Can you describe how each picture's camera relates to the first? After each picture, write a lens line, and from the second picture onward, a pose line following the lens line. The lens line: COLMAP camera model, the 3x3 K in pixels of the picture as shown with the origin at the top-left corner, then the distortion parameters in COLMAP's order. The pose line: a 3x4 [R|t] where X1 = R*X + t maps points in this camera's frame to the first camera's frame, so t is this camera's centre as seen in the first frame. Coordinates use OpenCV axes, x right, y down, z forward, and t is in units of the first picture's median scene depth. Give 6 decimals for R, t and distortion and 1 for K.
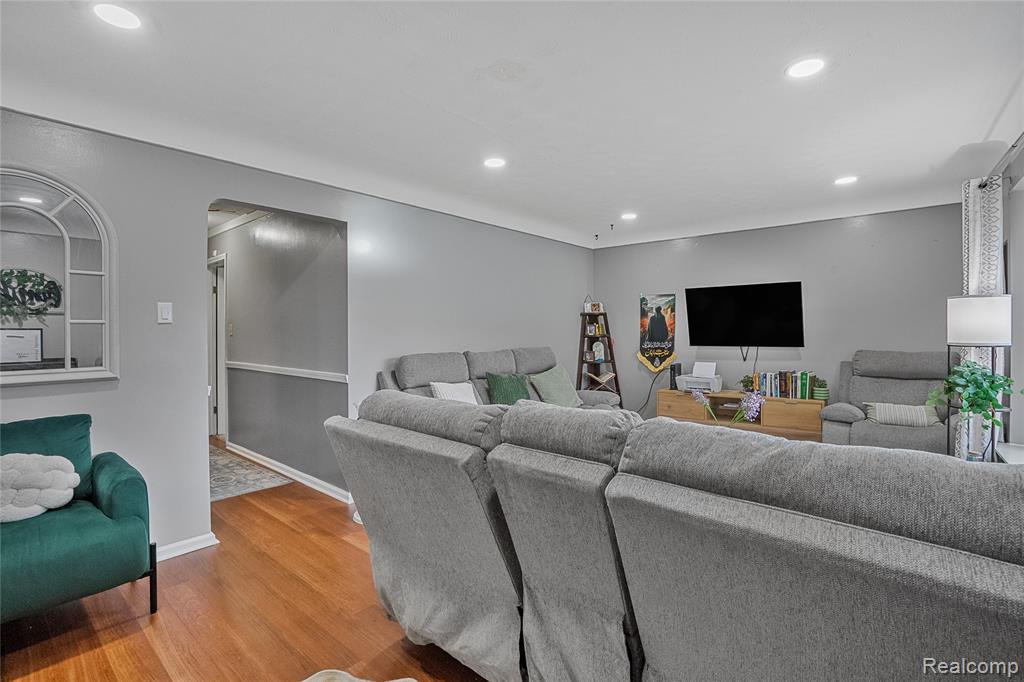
lens RADIAL K [[467.5, 0, 511.0], [0, 467.5, 333.6], [0, 0, 1]] dist [-0.037327, 0.004248]
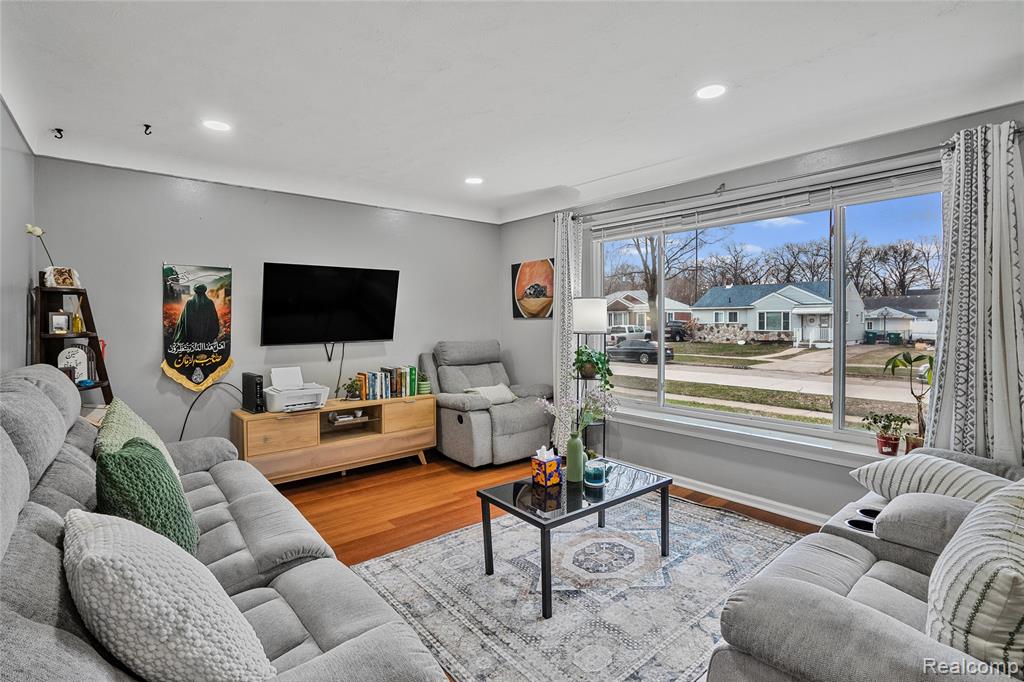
lens RADIAL K [[467.5, 0, 499.0], [0, 467.5, 325.6], [0, 0, 1]] dist [-0.037327, 0.004248]
pose [[0.201581, -0.005542, 0.979456, -0.205938], [0.010977, 0.999934, 0.003399, -0.002054], [-0.979410, 0.010067, 0.201629, 0.490430]]
